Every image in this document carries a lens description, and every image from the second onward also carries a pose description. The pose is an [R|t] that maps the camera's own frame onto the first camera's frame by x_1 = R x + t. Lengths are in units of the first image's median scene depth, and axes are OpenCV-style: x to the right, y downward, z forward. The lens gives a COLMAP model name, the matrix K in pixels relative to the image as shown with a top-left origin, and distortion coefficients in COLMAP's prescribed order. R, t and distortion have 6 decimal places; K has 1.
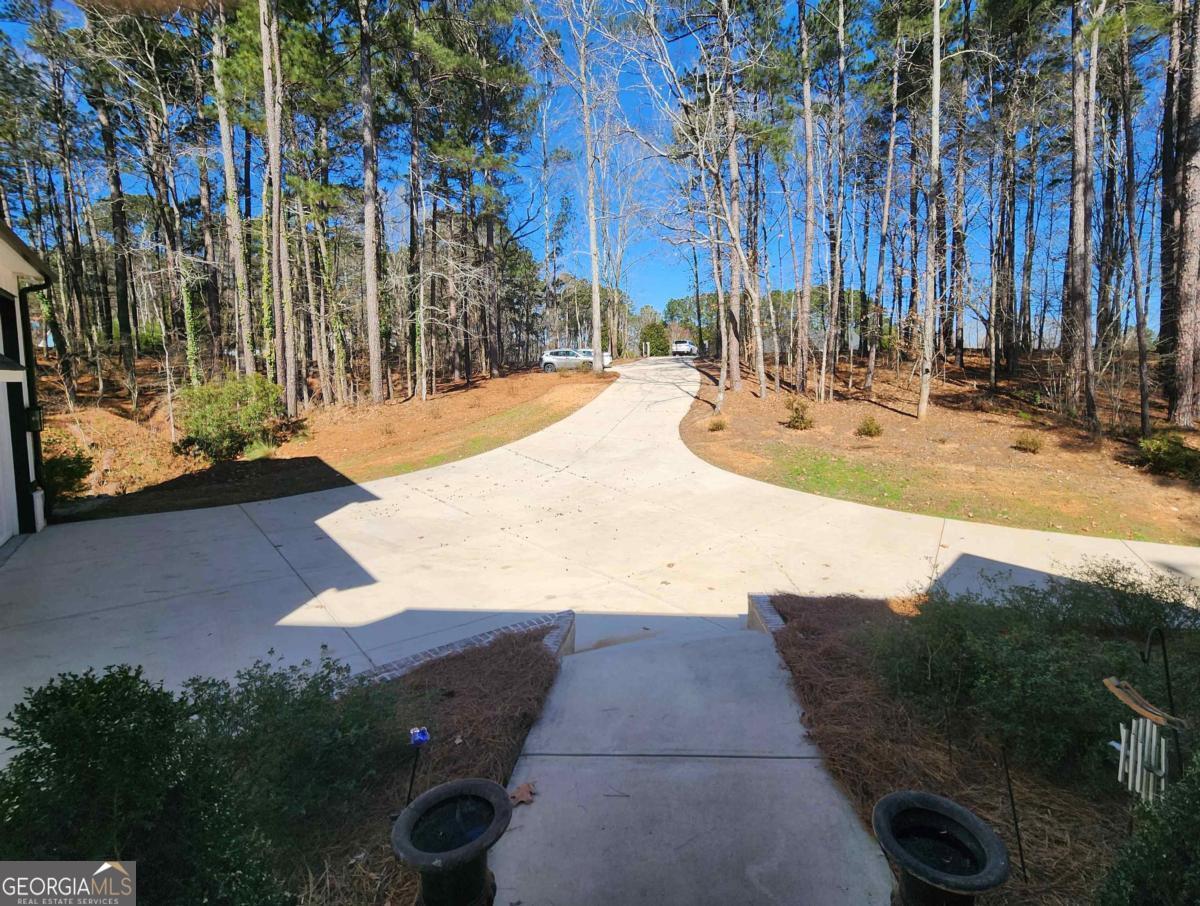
lens RADIAL K [[520.9, 0, 599.8], [0, 520.9, 417.1], [0, 0, 1]] dist [-0.001803, -0.000099]
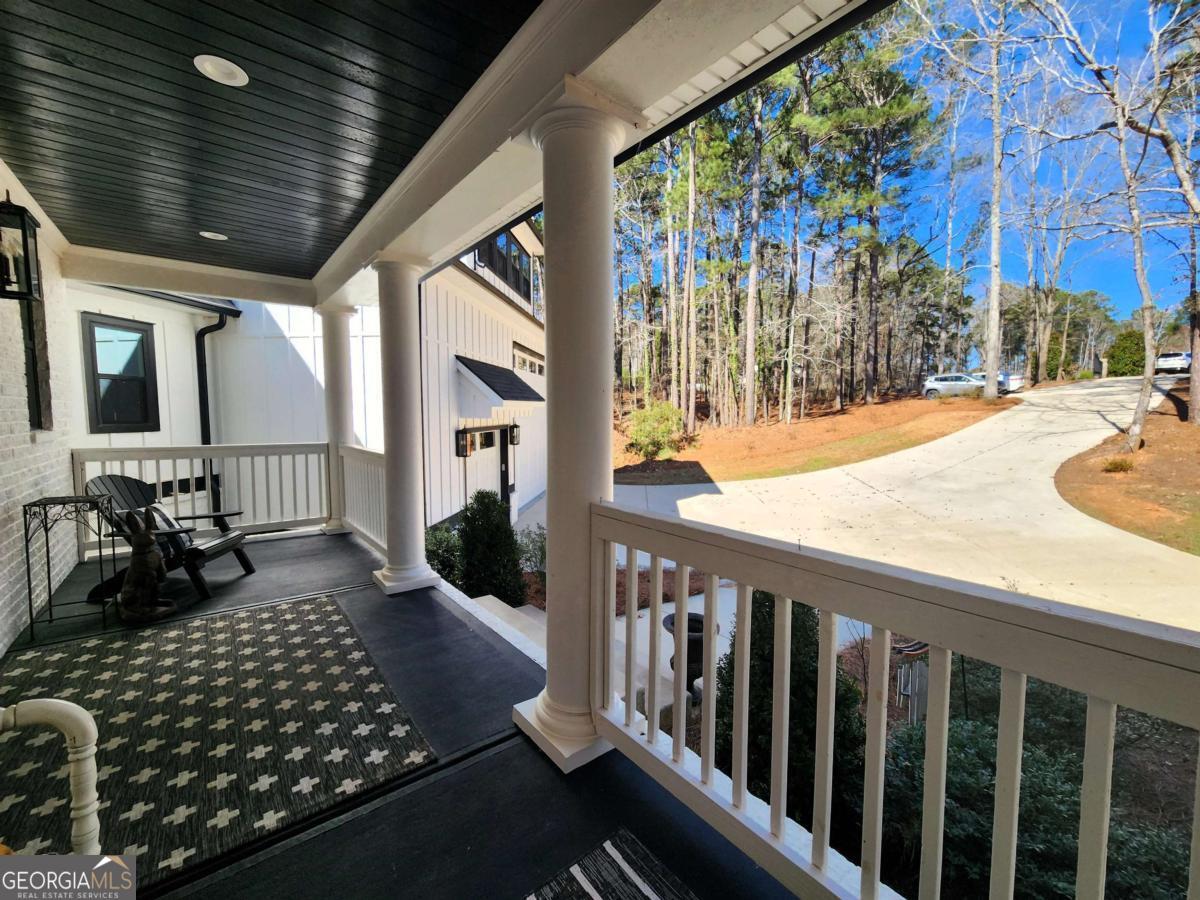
lens RADIAL K [[492.8, 0, 600.0], [0, 492.8, 450.0], [0, 0, 1]] dist [-0.001611, 0.000228]
pose [[0.664701, 0.067338, -0.744069, 0.214883], [-0.053609, 0.997662, 0.042398, 0.002567], [0.745184, 0.011707, 0.666756, -0.070365]]
